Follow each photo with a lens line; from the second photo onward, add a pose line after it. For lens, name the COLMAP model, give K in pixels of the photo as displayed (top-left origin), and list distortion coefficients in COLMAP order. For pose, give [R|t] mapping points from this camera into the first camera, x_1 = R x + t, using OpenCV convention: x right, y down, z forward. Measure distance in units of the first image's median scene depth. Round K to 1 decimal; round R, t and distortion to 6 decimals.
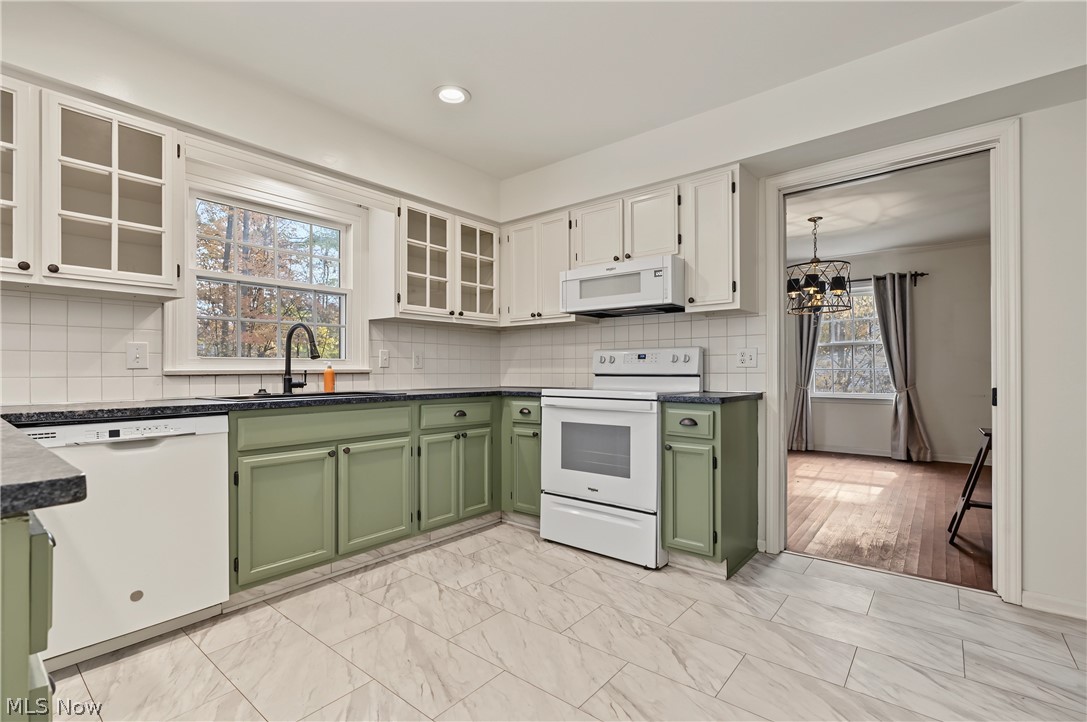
lens RADIAL K [[496.3, 0, 543.3], [0, 496.3, 363.9], [0, 0, 1]] dist [0.000229, 0.000062]
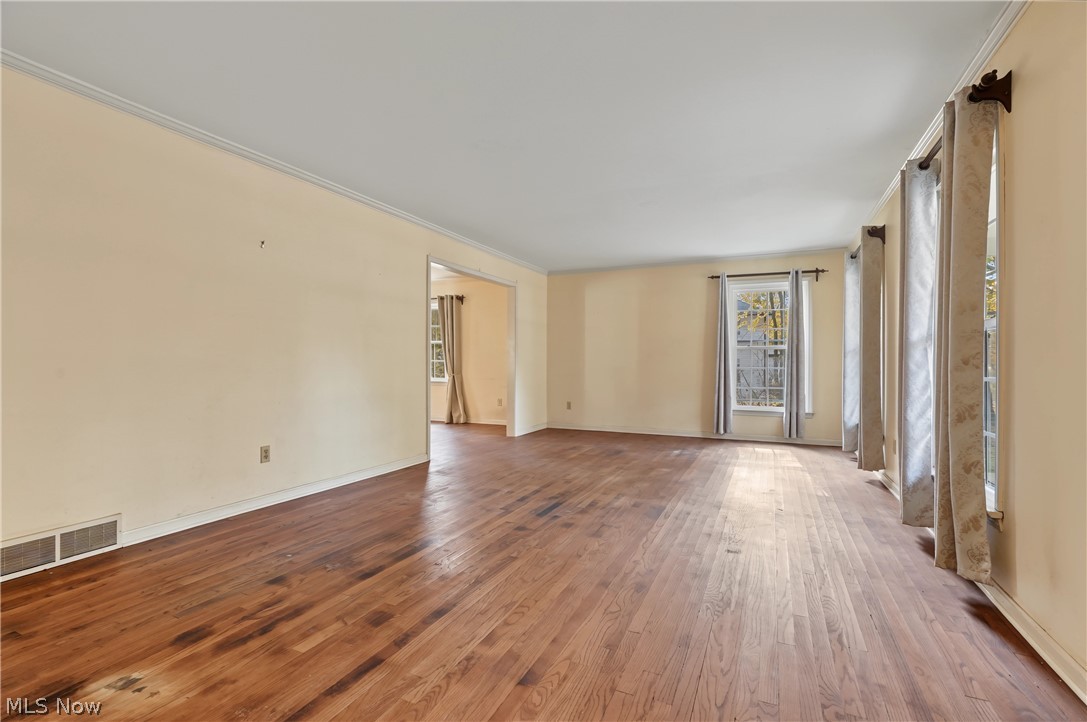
lens RADIAL K [[496.3, 0, 543.3], [0, 496.3, 363.9], [0, 0, 1]] dist [0.000229, 0.000062]
pose [[0.967898, -0.000098, 0.251342, 0.619769], [-0.003023, 0.999923, 0.012030, 0.000929], [-0.251324, -0.012403, 0.967824, -0.488243]]
